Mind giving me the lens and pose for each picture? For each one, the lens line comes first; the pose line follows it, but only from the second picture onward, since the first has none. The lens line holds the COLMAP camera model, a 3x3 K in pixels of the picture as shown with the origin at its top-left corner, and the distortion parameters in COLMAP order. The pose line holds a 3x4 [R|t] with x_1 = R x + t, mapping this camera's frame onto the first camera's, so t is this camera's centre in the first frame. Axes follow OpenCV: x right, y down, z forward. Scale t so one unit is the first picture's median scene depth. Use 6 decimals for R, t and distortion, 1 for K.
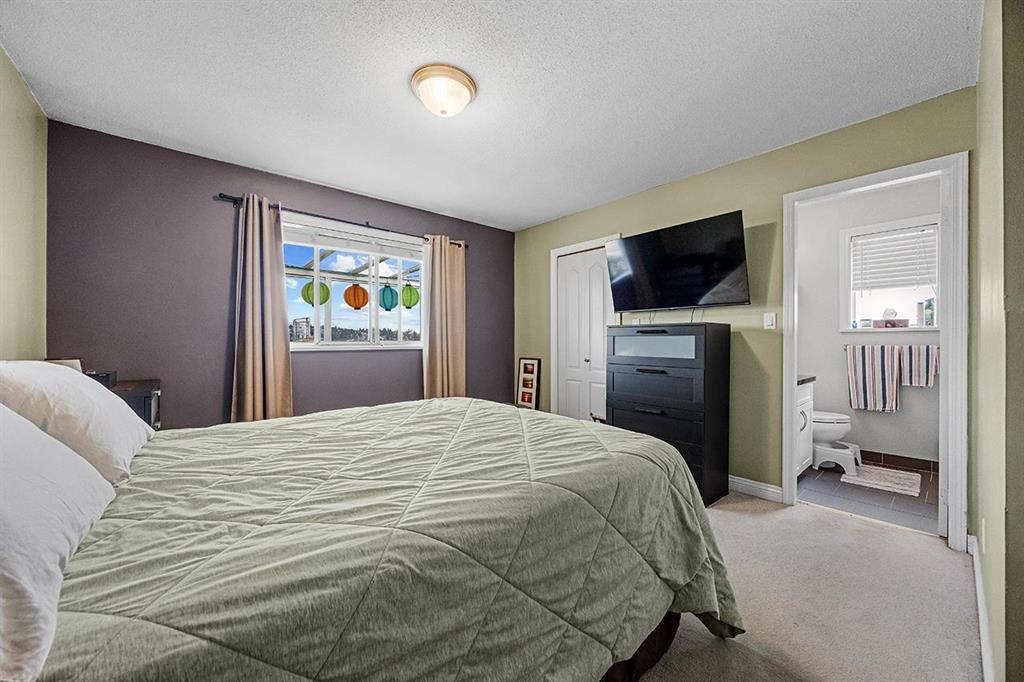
lens RADIAL K [[398.1, 0, 514.5], [0, 398.1, 339.7], [0, 0, 1]] dist [0.000255, -0.000075]
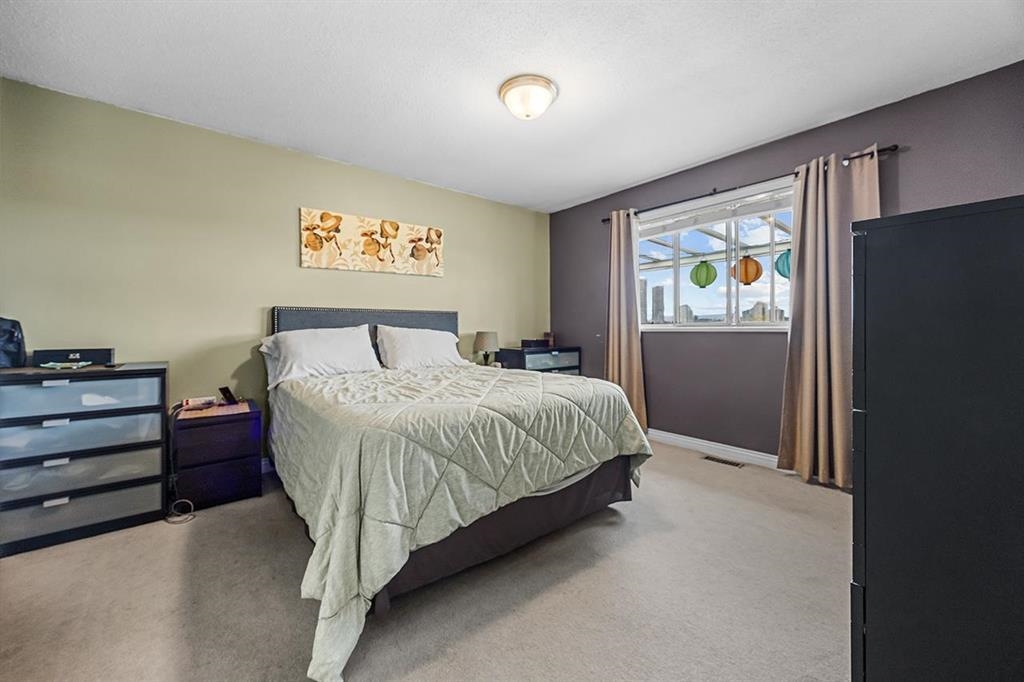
lens RADIAL K [[398.1, 0, 514.5], [0, 398.1, 339.7], [0, 0, 1]] dist [0.000255, -0.000075]
pose [[-0.047938, 0.027939, -0.998459, 0.562538], [0.011402, 0.999559, 0.027422, 0.014926], [0.998785, -0.010070, -0.048236, 0.596141]]
